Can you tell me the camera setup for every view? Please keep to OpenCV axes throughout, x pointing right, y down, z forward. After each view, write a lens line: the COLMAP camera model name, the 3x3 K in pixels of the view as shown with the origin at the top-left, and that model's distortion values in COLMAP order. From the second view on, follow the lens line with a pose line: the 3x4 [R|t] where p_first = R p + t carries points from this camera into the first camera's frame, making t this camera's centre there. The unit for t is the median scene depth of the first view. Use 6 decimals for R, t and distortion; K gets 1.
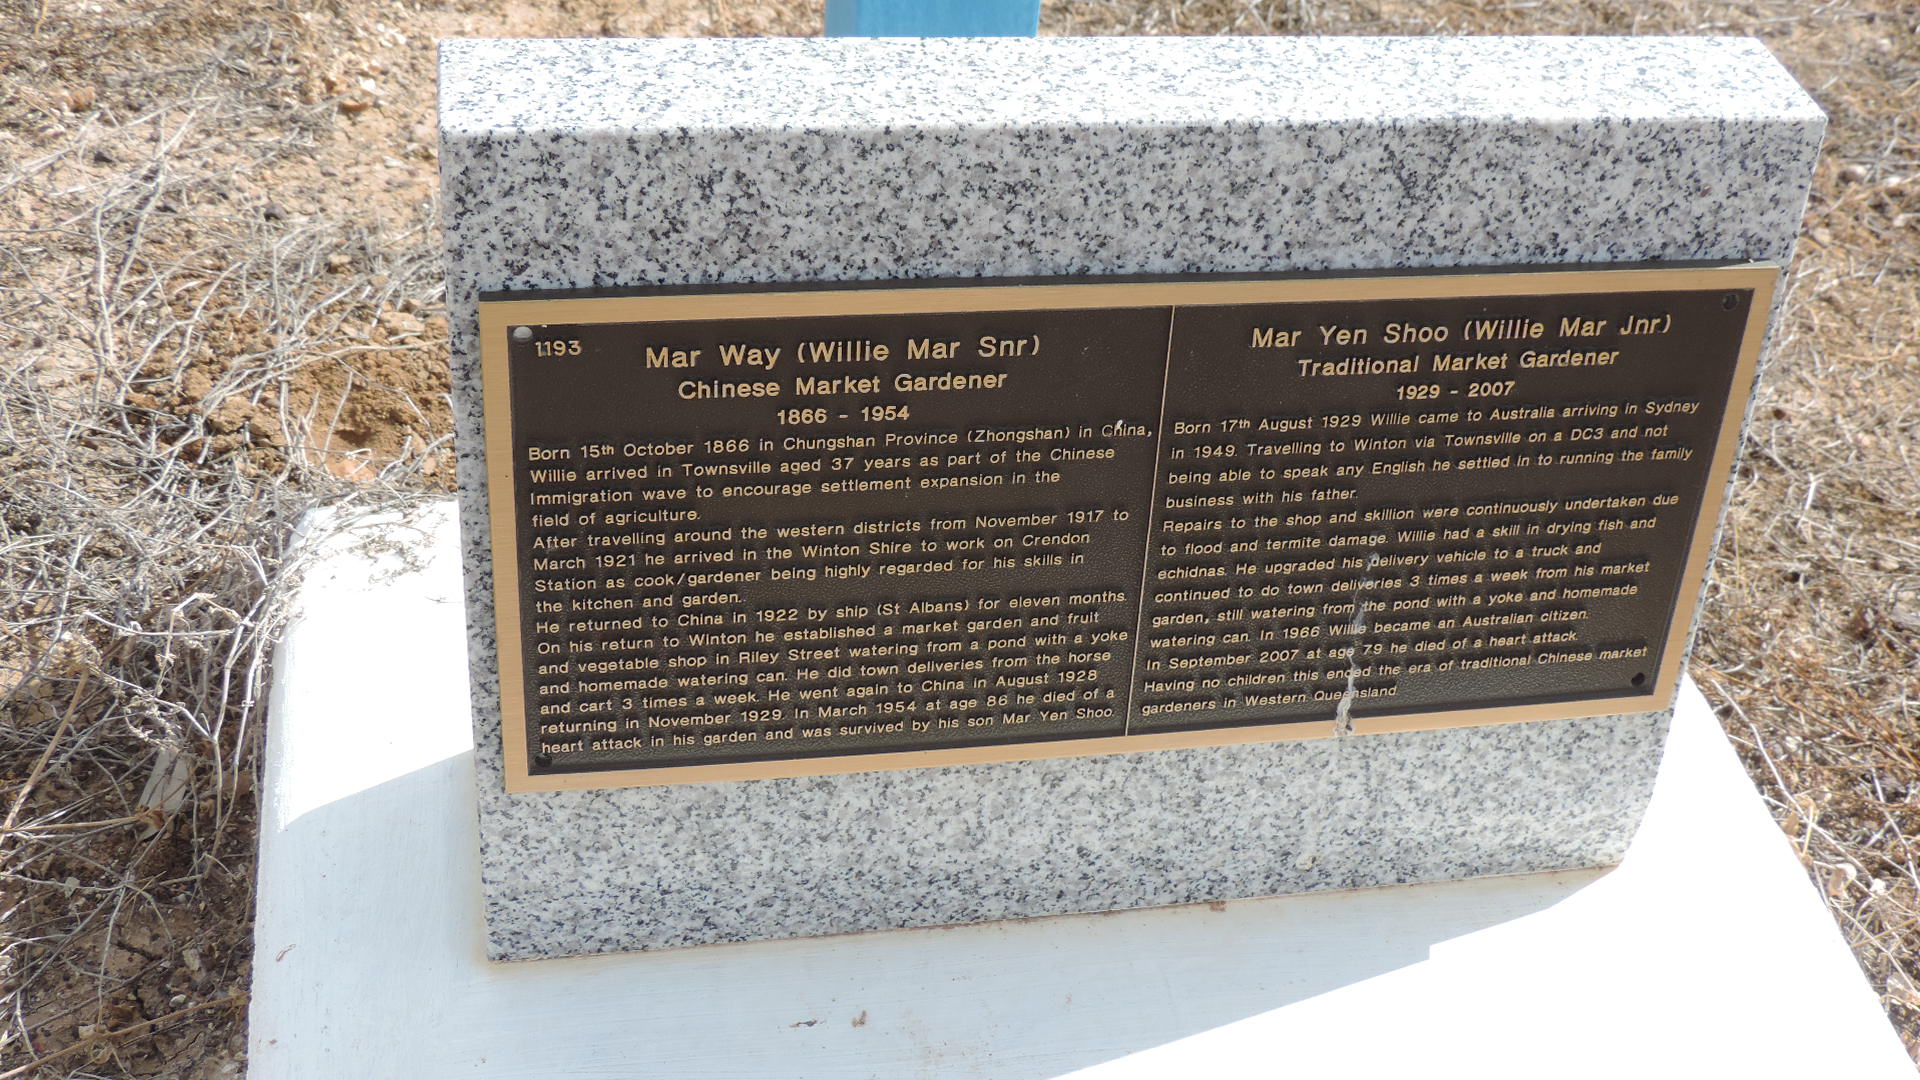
lens RADIAL K [[2251.7, 0, 960.0], [0, 2251.7, 540.0], [0, 0, 1]] dist [-0.080872, 0.009685]
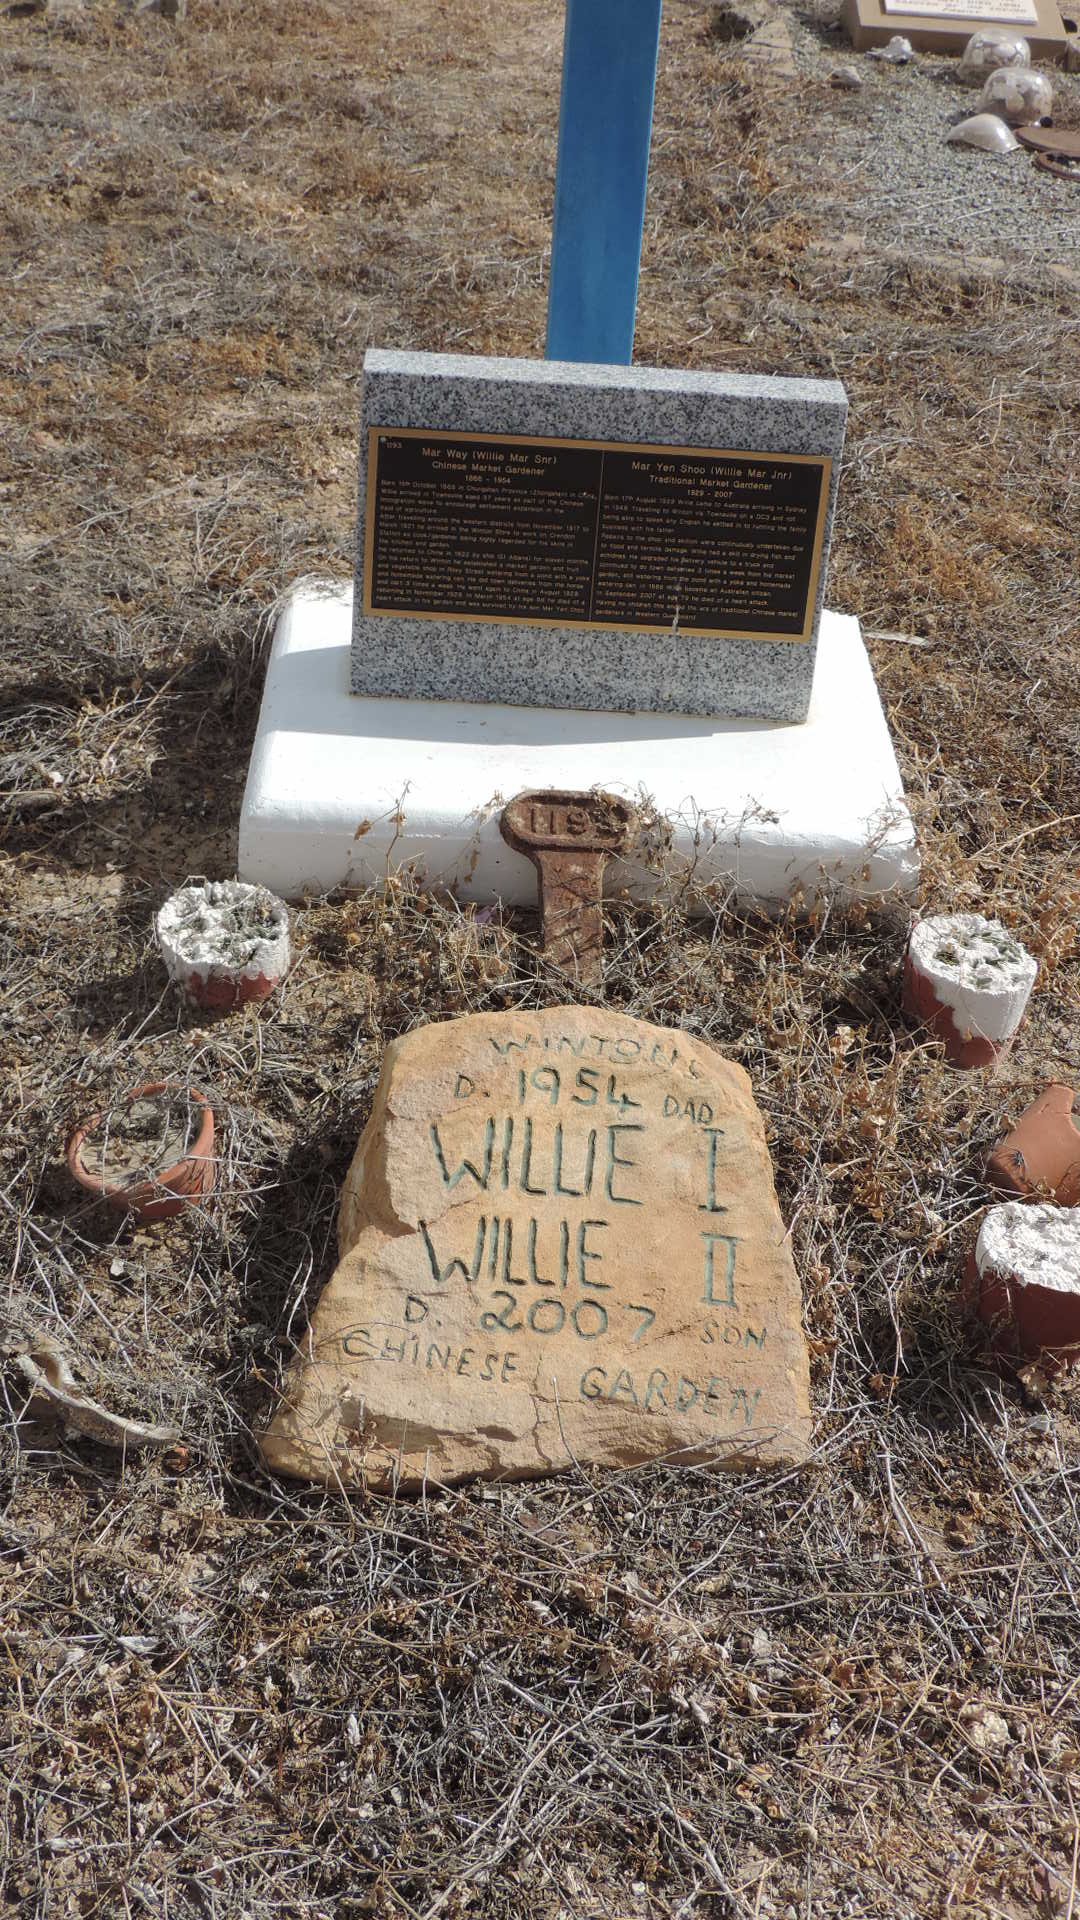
lens RADIAL K [[2141.2, 0, 540.0], [0, 2141.2, 960.0], [0, 0, 1]] dist [-0.166160, 0.009490]
pose [[0.986570, 0.081046, -0.141812, 0.408118], [-0.093391, 0.992192, -0.082668, 0.701916], [0.134005, 0.094802, 0.986436, -1.480617]]
